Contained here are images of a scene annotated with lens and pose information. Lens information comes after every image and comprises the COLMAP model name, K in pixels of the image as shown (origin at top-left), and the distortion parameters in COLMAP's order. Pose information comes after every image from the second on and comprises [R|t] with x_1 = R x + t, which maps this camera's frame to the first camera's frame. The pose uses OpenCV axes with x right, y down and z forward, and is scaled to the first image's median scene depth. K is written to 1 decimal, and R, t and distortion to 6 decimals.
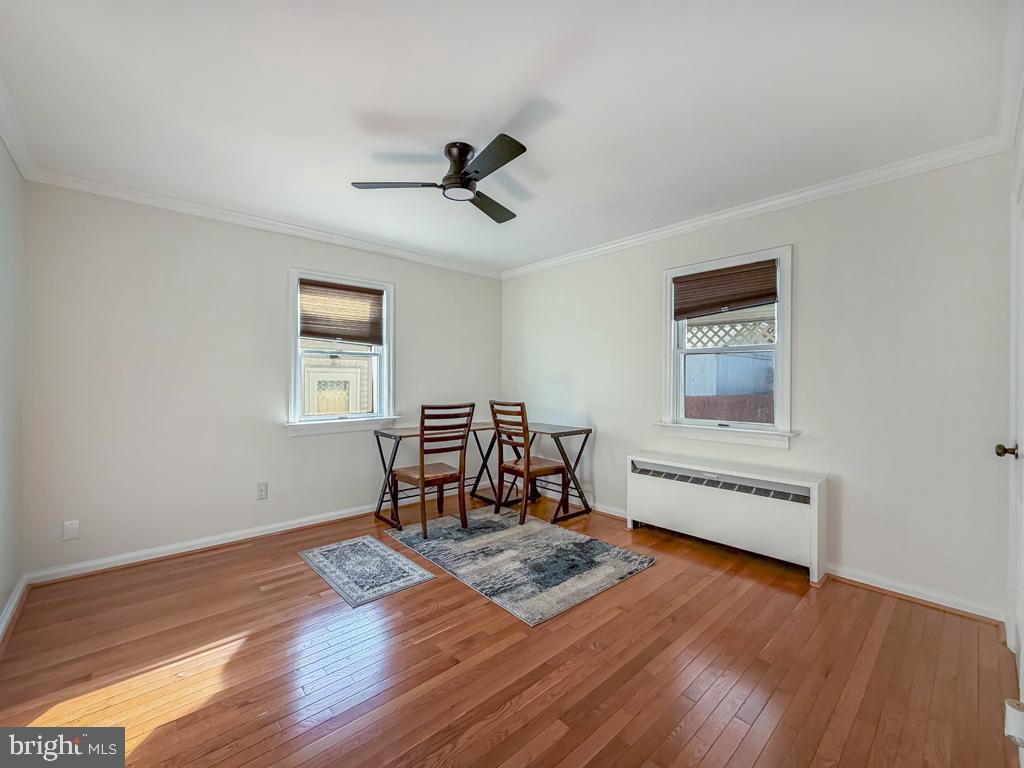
lens RADIAL K [[426.0, 0, 531.8], [0, 426.0, 385.8], [0, 0, 1]] dist [0.000505, -0.000566]
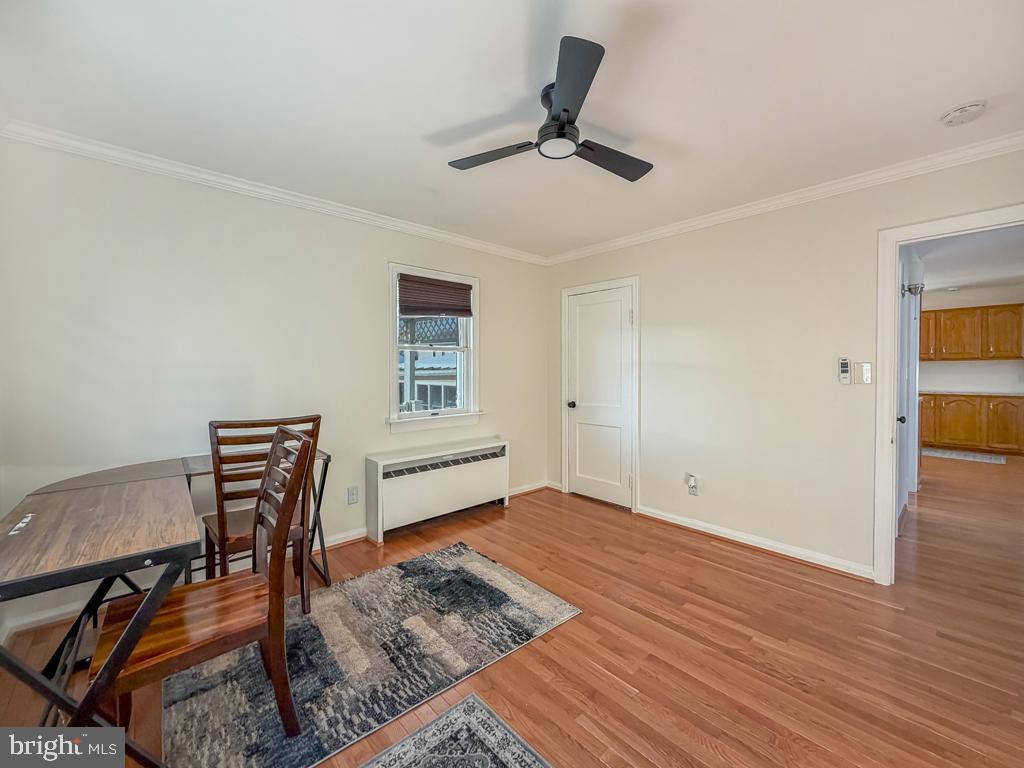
lens RADIAL K [[426.0, 0, 505.5], [0, 426.0, 376.8], [0, 0, 1]] dist [0.000505, -0.000566]
pose [[0.027014, -0.018824, 0.999458, -0.762311], [0.014995, 0.999718, 0.018424, -0.029313], [-0.999523, 0.014490, 0.027288, 0.835988]]
